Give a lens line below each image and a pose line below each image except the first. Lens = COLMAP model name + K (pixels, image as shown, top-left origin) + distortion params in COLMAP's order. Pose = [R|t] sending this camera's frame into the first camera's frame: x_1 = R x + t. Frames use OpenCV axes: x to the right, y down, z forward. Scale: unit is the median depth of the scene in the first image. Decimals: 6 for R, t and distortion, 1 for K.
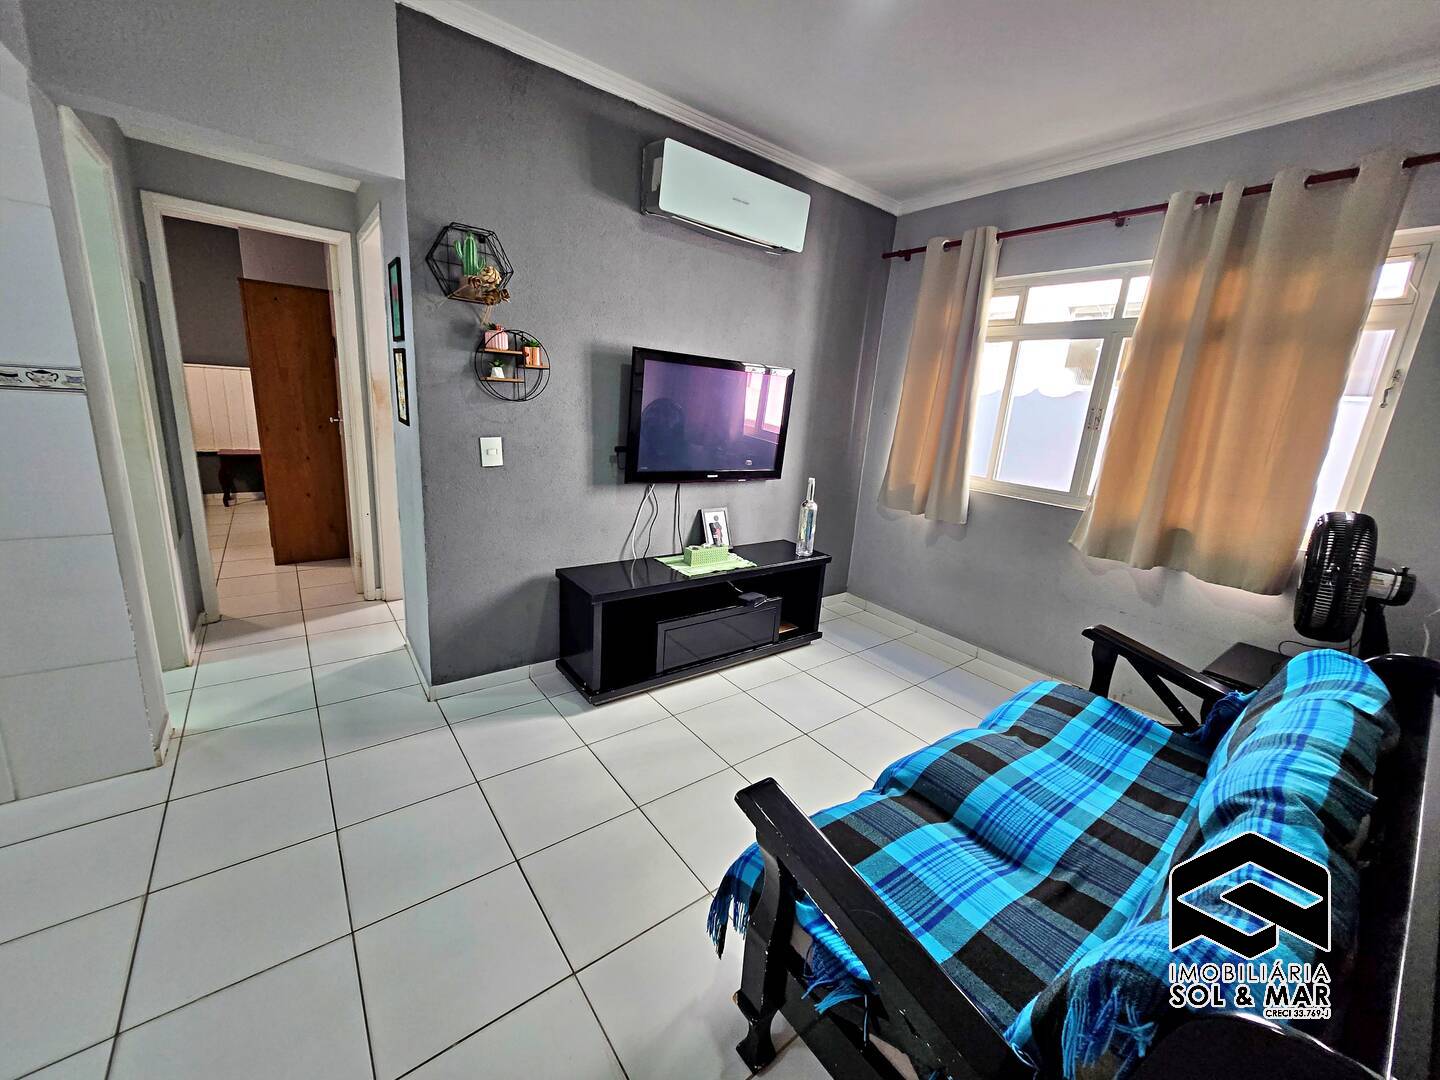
lens RADIAL K [[564.3, 0, 722.3], [0, 564.3, 533.8], [0, 0, 1]] dist [0.003500, -0.000600]
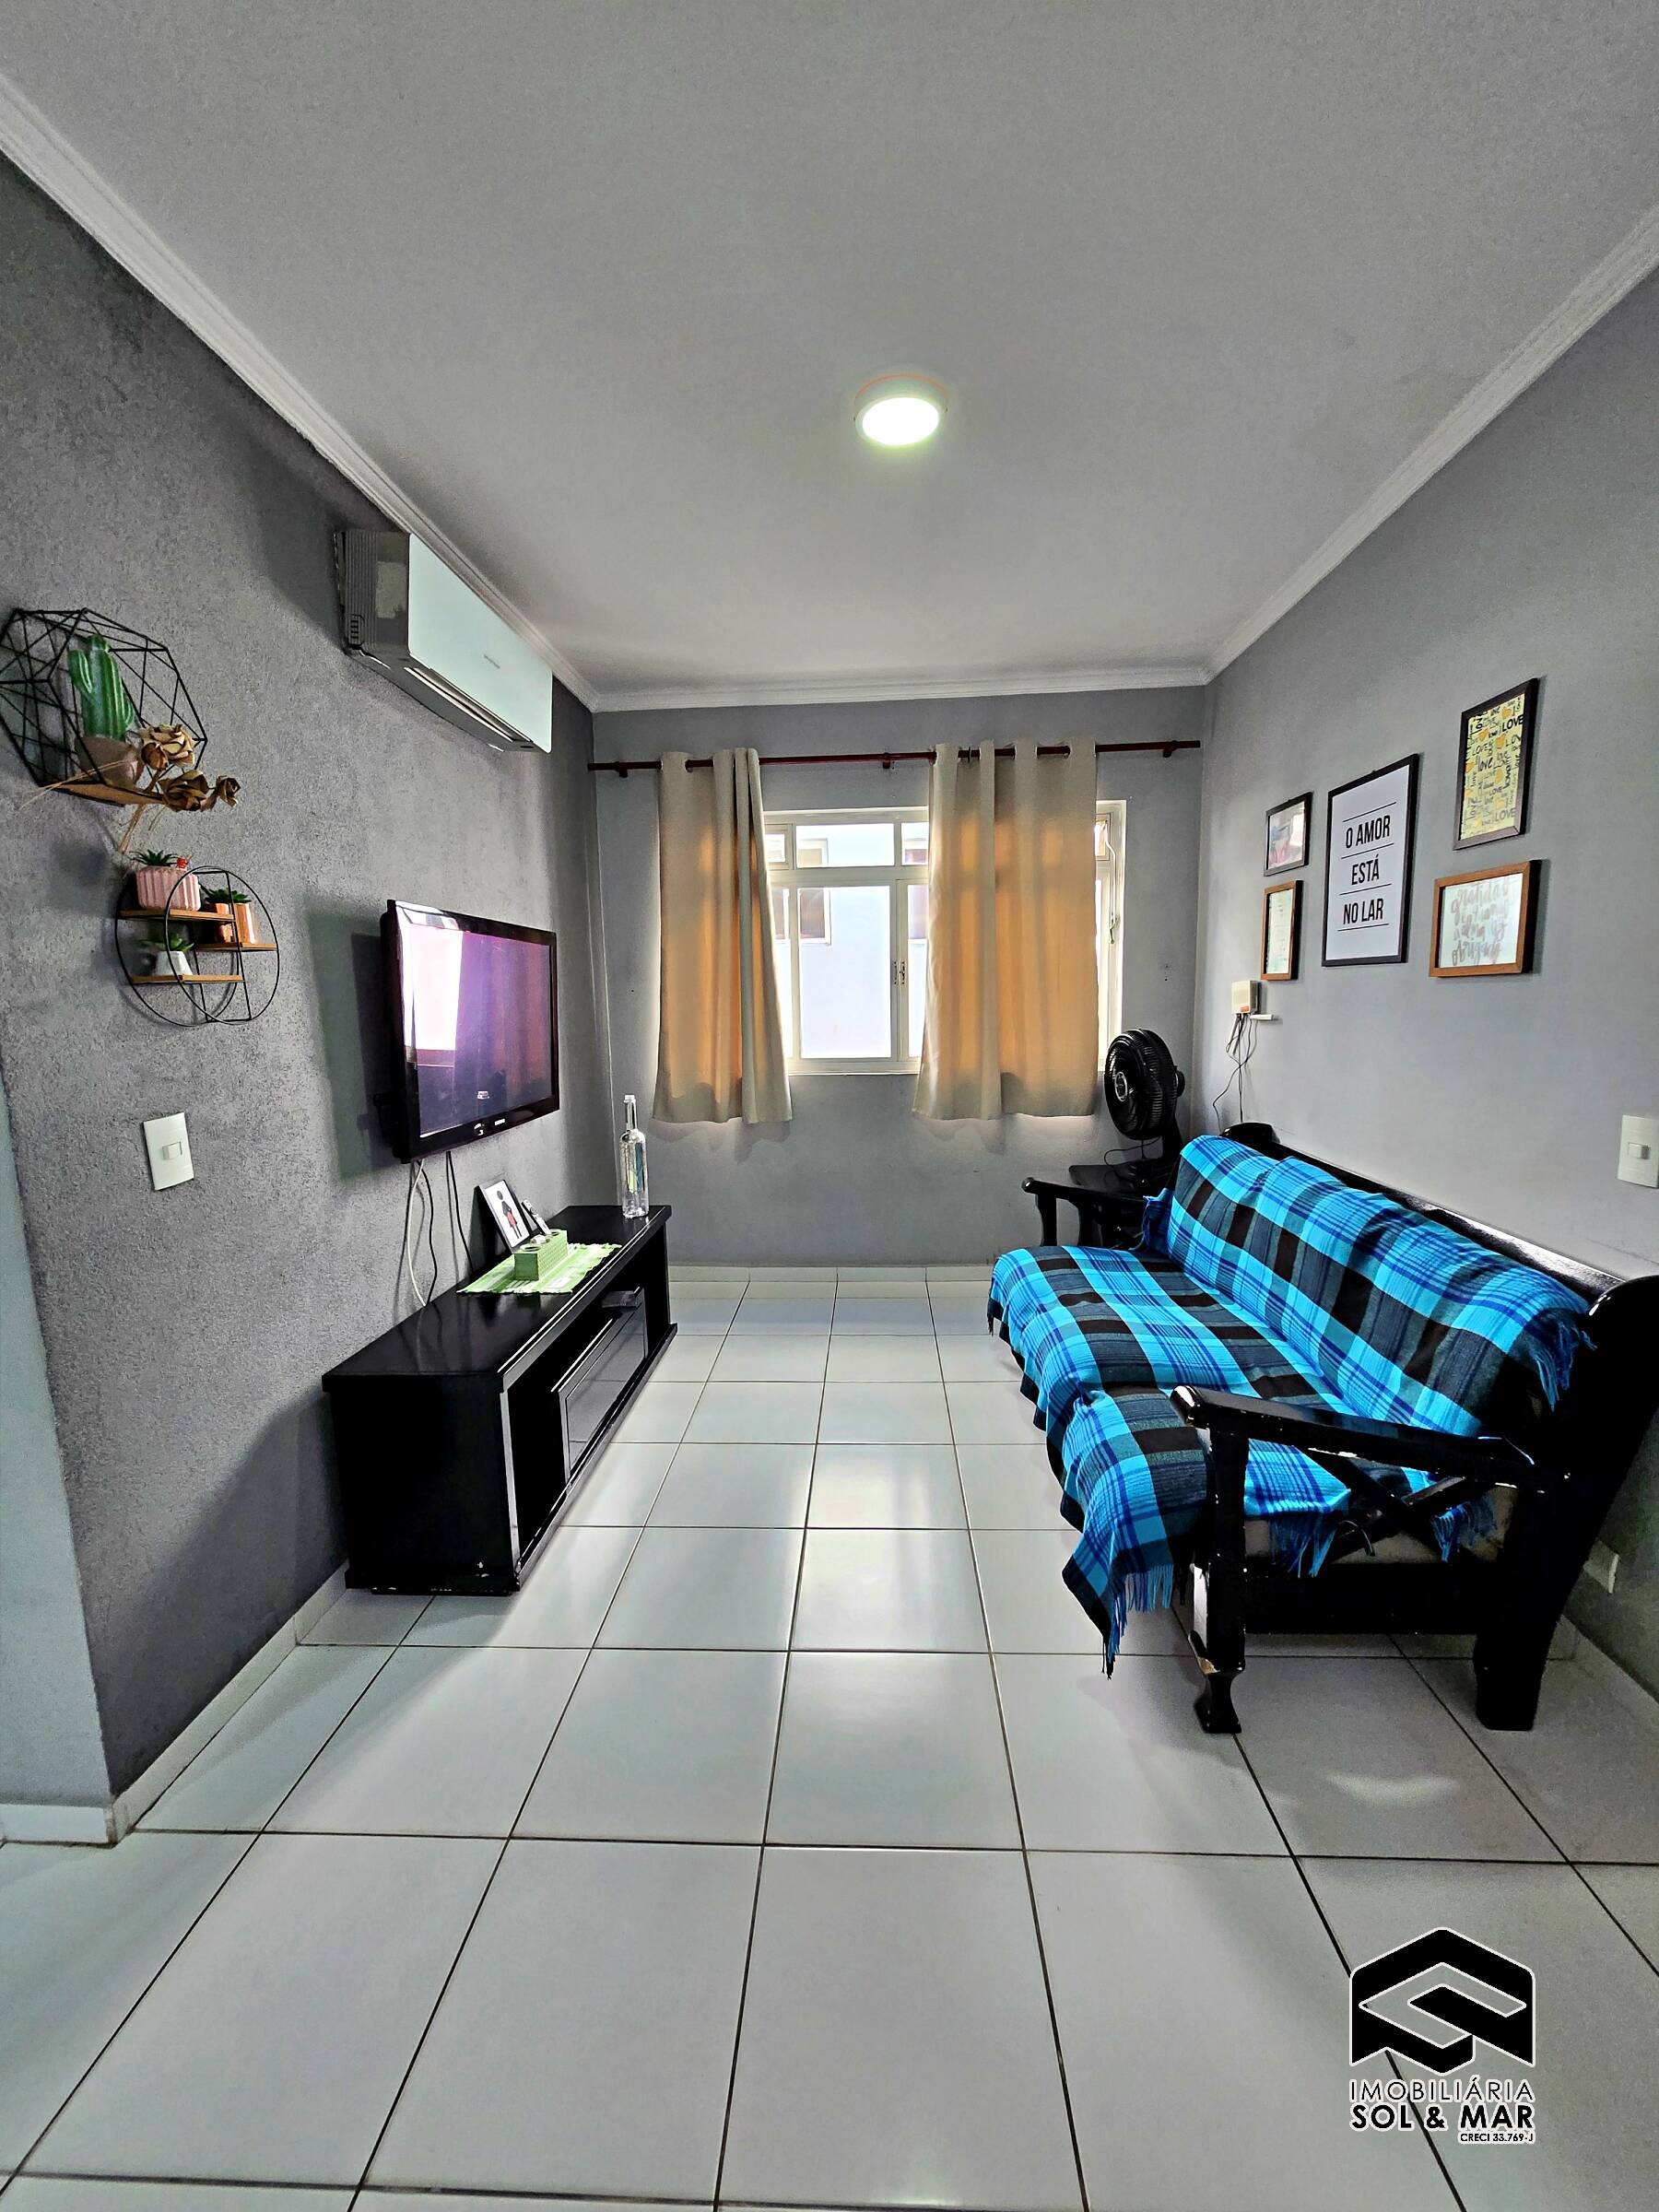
lens RADIAL K [[866.9, 0, 842.2], [0, 866.9, 1113.7], [0, 0, 1]] dist [0.003500, -0.000600]
pose [[0.641737, -0.194005, 0.741981, -0.535687], [0.246141, 0.968395, 0.040319, -0.072383], [-0.726353, 0.156758, 0.669207, 0.196229]]
